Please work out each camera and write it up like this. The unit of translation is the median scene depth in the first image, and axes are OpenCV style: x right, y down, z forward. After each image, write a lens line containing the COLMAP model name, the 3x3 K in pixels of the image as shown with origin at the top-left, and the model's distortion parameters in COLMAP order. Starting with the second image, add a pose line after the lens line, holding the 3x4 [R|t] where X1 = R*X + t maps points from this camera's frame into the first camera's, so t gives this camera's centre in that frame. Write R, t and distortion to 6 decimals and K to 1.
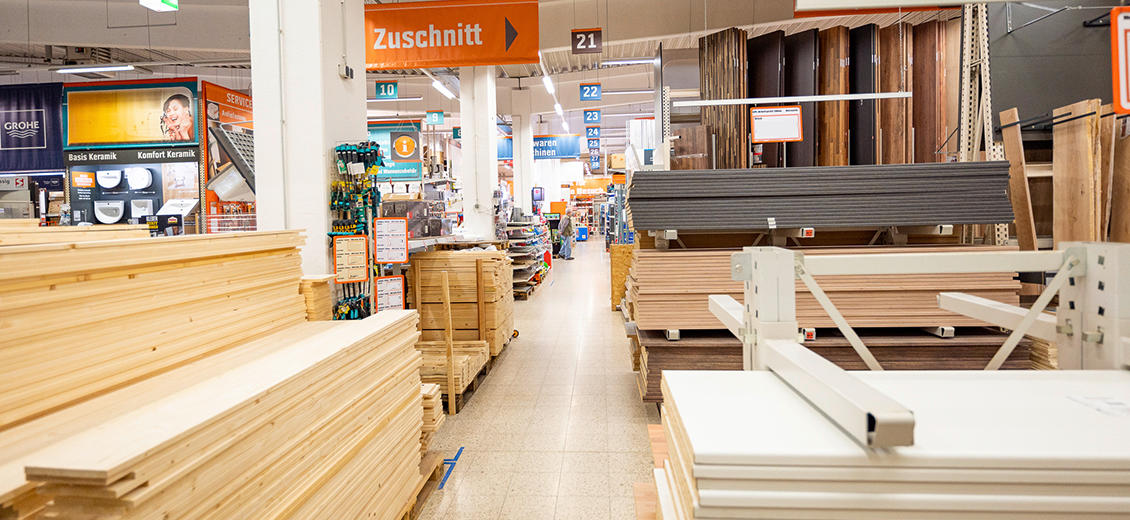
lens RADIAL K [[573.3, 0, 567.1], [0, 573.3, 250.3], [0, 0, 1]] dist [-0.003054, -0.000593]
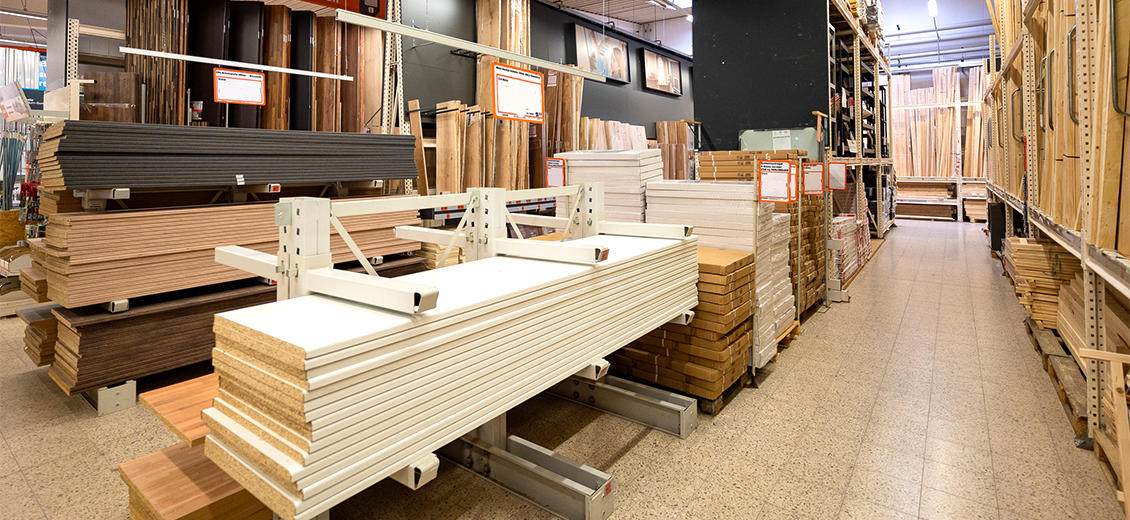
lens RADIAL K [[518.8, 0, 566.9], [0, 518.8, 259.5], [0, 0, 1]] dist [-0.000078, 0.000147]
pose [[0.540481, -0.134770, 0.830492, -0.142020], [0.049927, 0.990485, 0.128242, 0.006586], [-0.839873, -0.027848, 0.542067, -0.051188]]
